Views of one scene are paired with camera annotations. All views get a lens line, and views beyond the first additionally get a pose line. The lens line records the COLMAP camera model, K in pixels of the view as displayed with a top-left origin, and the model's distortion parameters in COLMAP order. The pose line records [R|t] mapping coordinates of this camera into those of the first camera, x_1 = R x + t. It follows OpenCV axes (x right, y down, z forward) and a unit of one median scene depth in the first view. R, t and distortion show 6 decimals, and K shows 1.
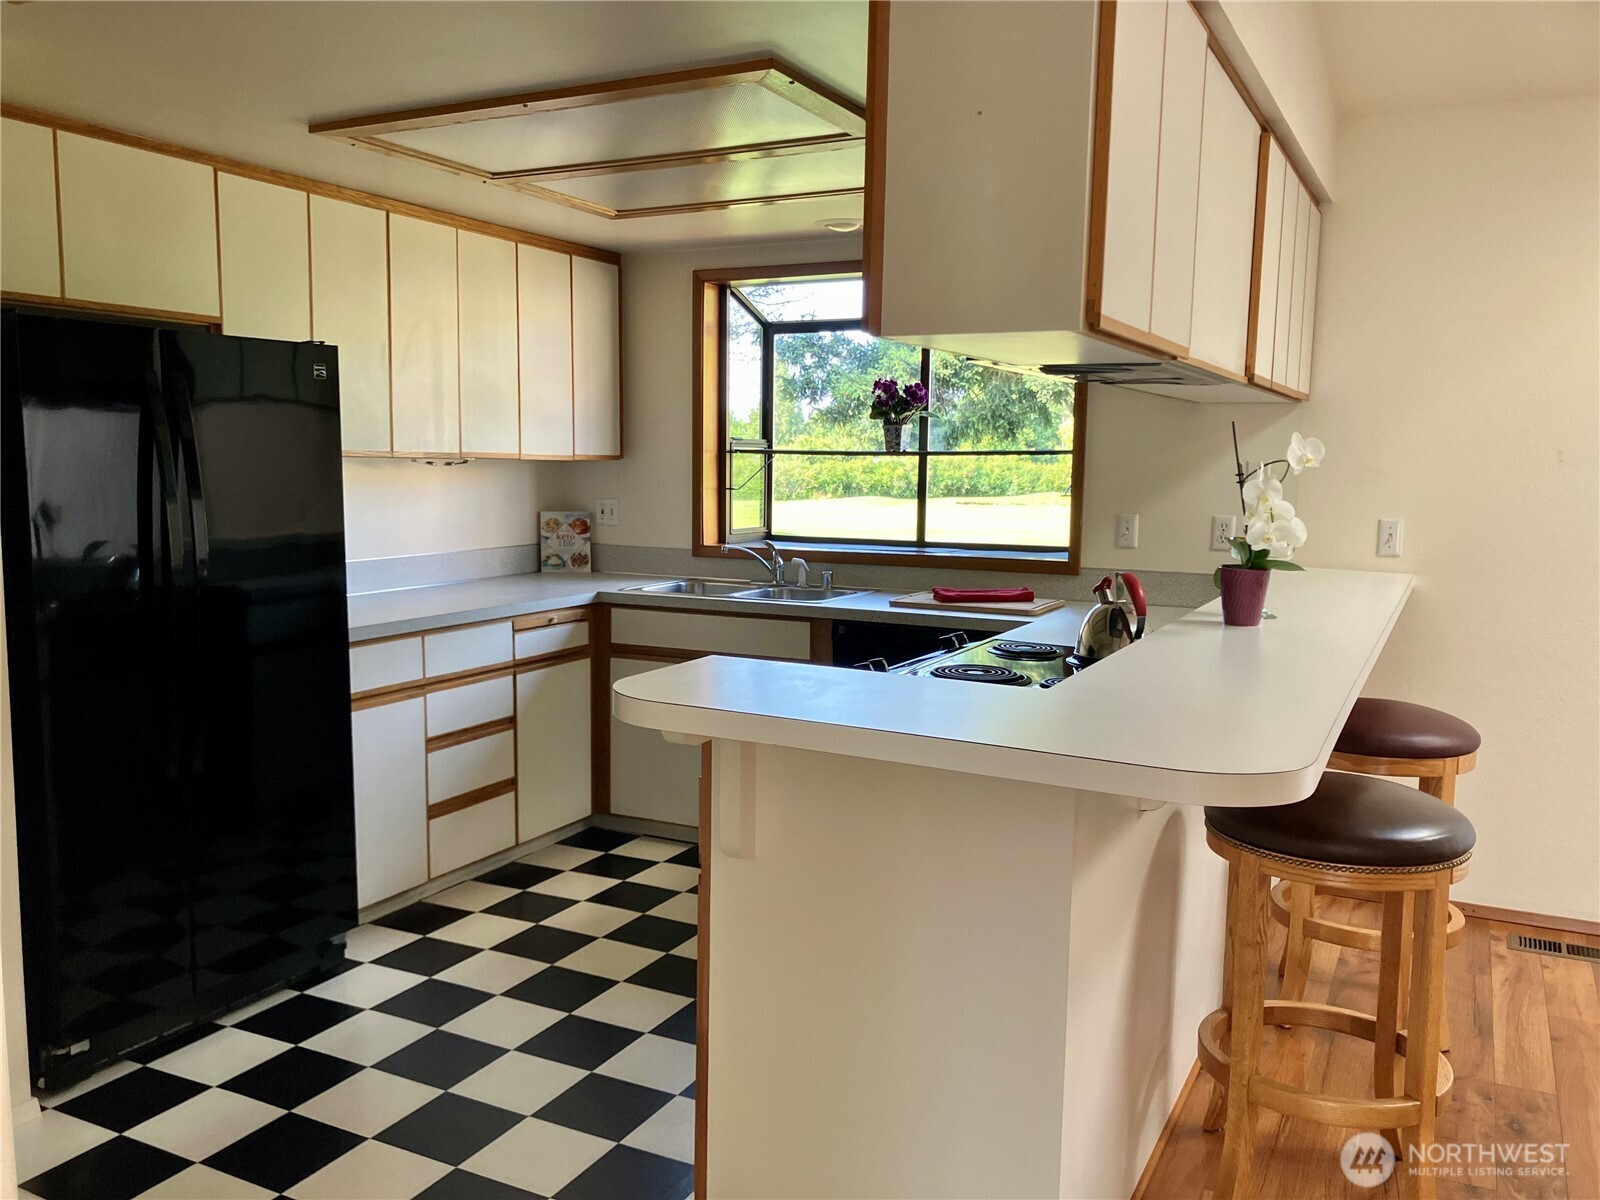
lens RADIAL K [[1299.6, 0, 800.0], [0, 1299.6, 600.0], [0, 0, 1]] dist [0.048742, -0.104758]
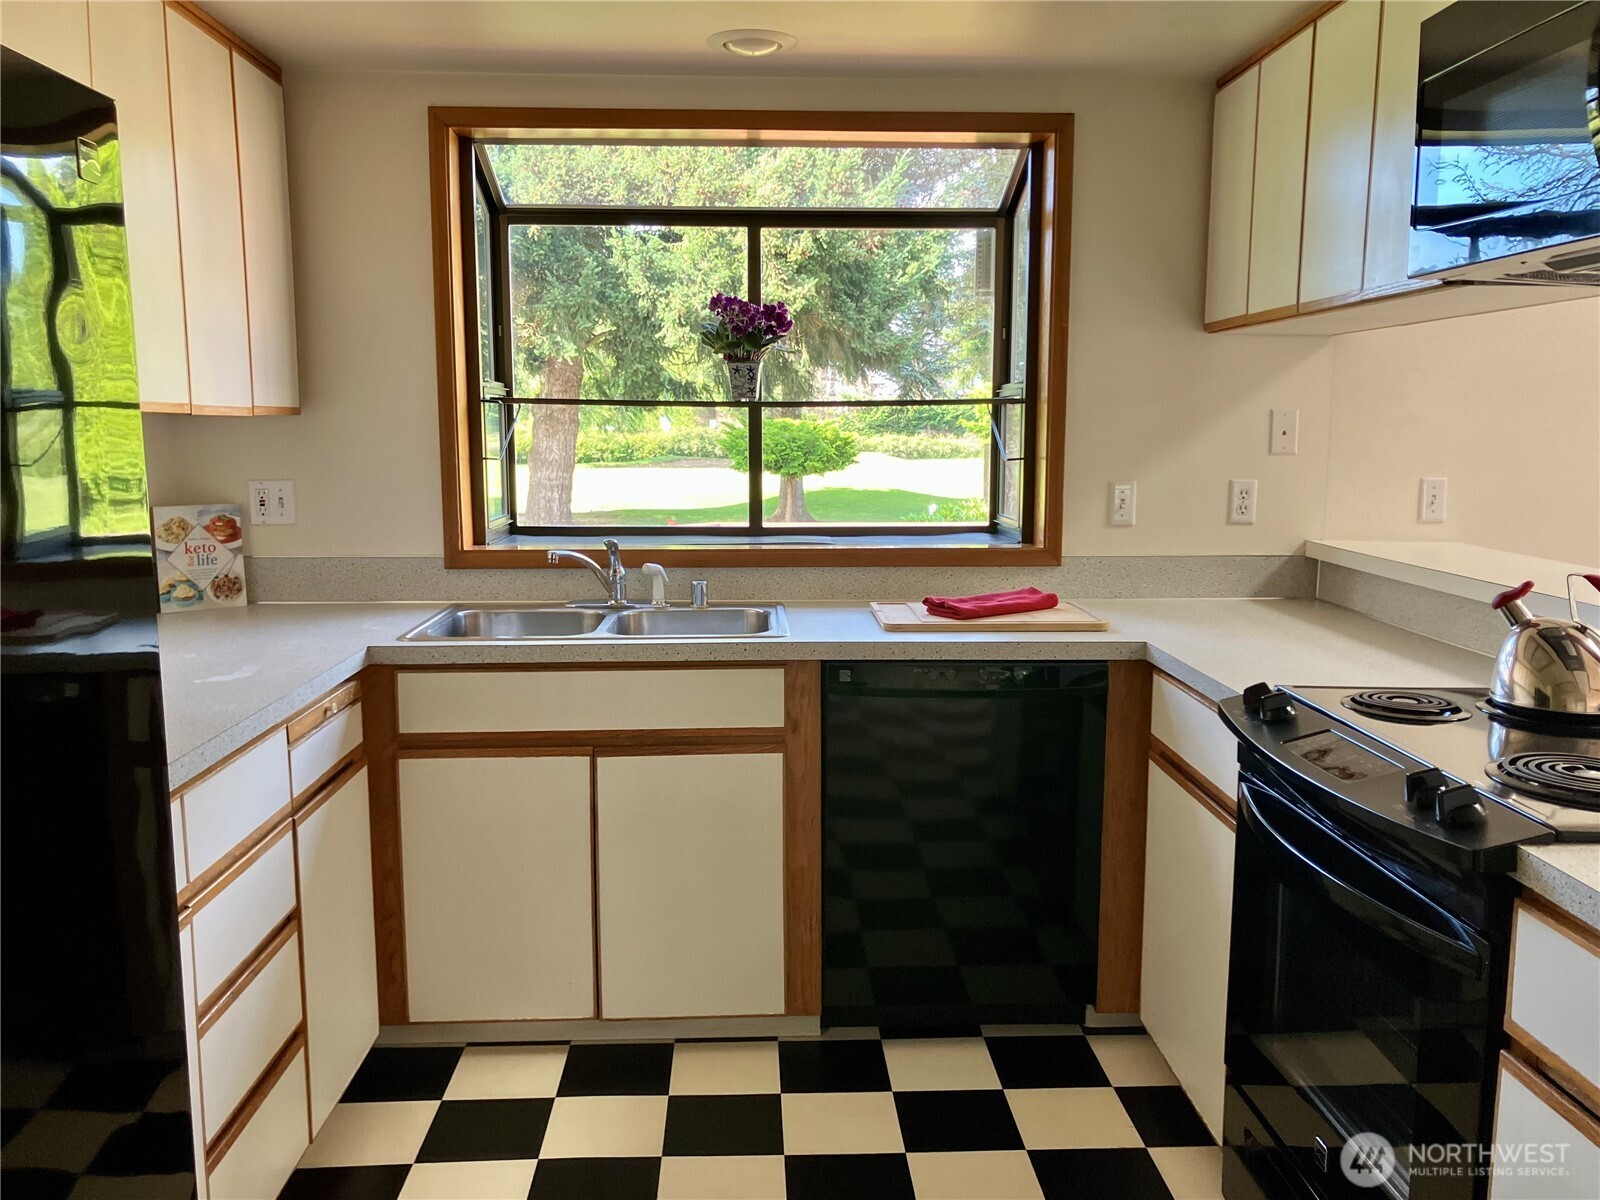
lens RADIAL K [[1289.3, 0, 801.0], [0, 1289.3, 592.0], [0, 0, 1]] dist [0.047161, -0.105918]
pose [[0.870511, -0.073025, 0.486701, -0.236392], [0.061914, 0.997323, 0.038901, -0.036125], [-0.488239, -0.003731, 0.872702, 0.372646]]
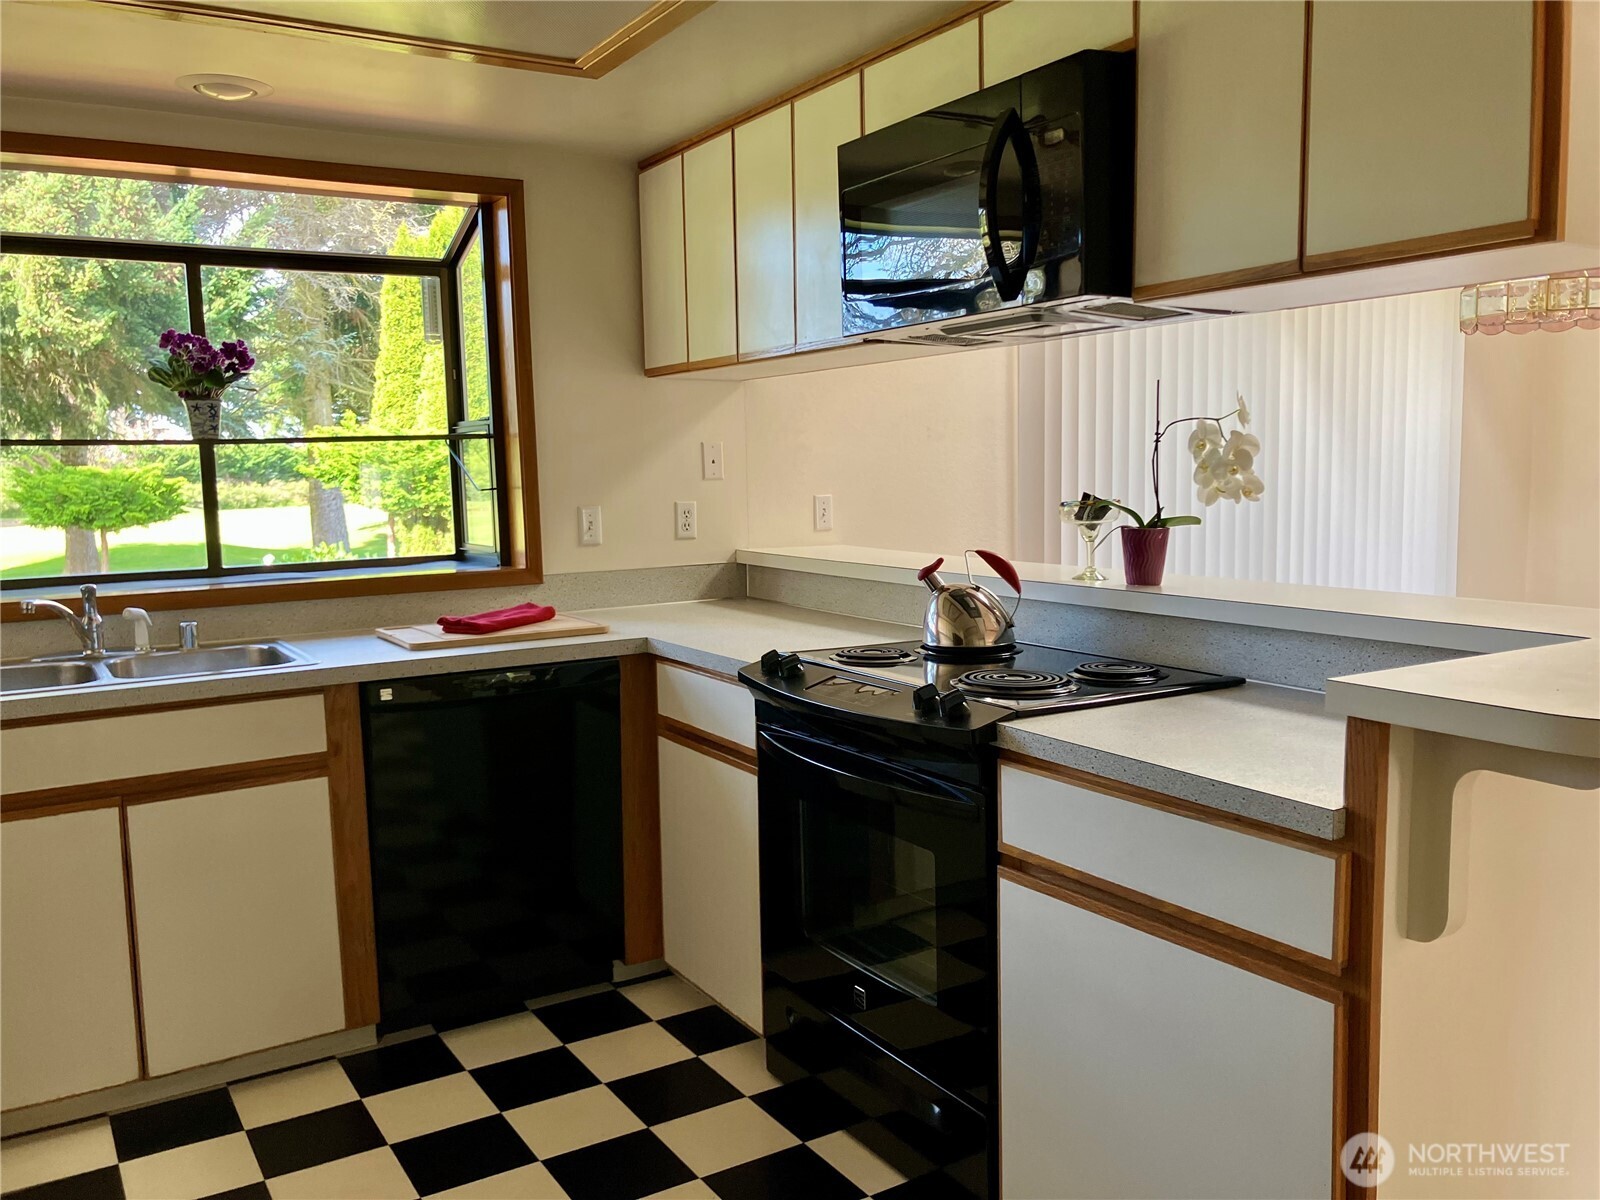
lens RADIAL K [[1299.6, 0, 800.0], [0, 1299.6, 600.0], [0, 0, 1]] dist [0.048742, -0.104758]
pose [[0.515391, -0.112588, 0.849527, -0.348094], [0.120525, 0.991002, 0.058218, -0.031920], [-0.848437, 0.072384, 0.524323, 0.372913]]
